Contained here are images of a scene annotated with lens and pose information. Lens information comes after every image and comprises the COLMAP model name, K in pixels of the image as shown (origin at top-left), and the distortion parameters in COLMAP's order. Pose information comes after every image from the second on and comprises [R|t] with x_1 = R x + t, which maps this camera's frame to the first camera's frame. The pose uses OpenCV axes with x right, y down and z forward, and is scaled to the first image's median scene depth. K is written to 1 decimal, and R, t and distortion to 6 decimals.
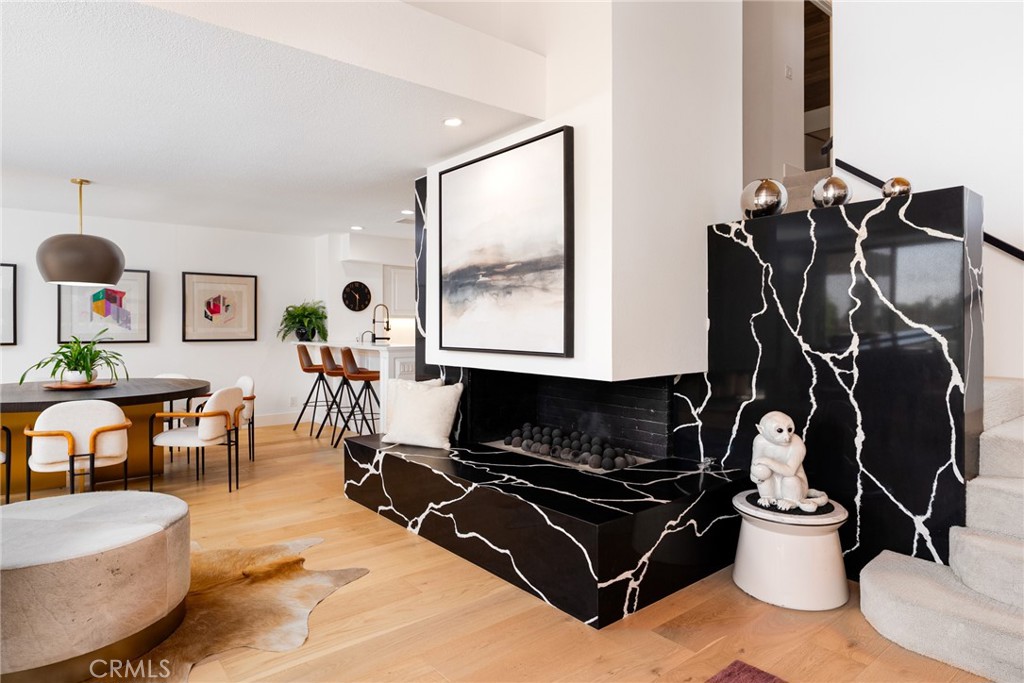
lens RADIAL K [[574.5, 0, 507.9], [0, 574.5, 337.0], [0, 0, 1]] dist [0.003447, 0.002528]
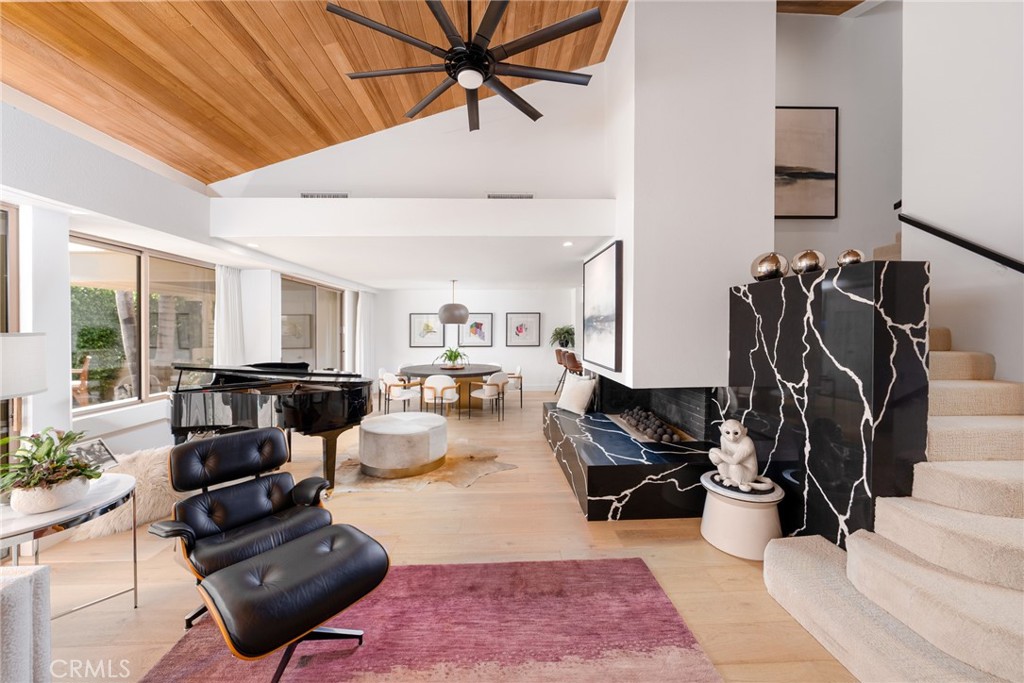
lens RADIAL K [[360.4, 0, 518.3], [0, 360.4, 336.3], [0, 0, 1]] dist [-0.000479, -0.000075]
pose [[0.813309, 0.009932, -0.581747, 0.542362], [-0.008944, 0.999950, 0.004568, -0.082925], [0.581763, 0.001488, 0.813357, -0.077346]]
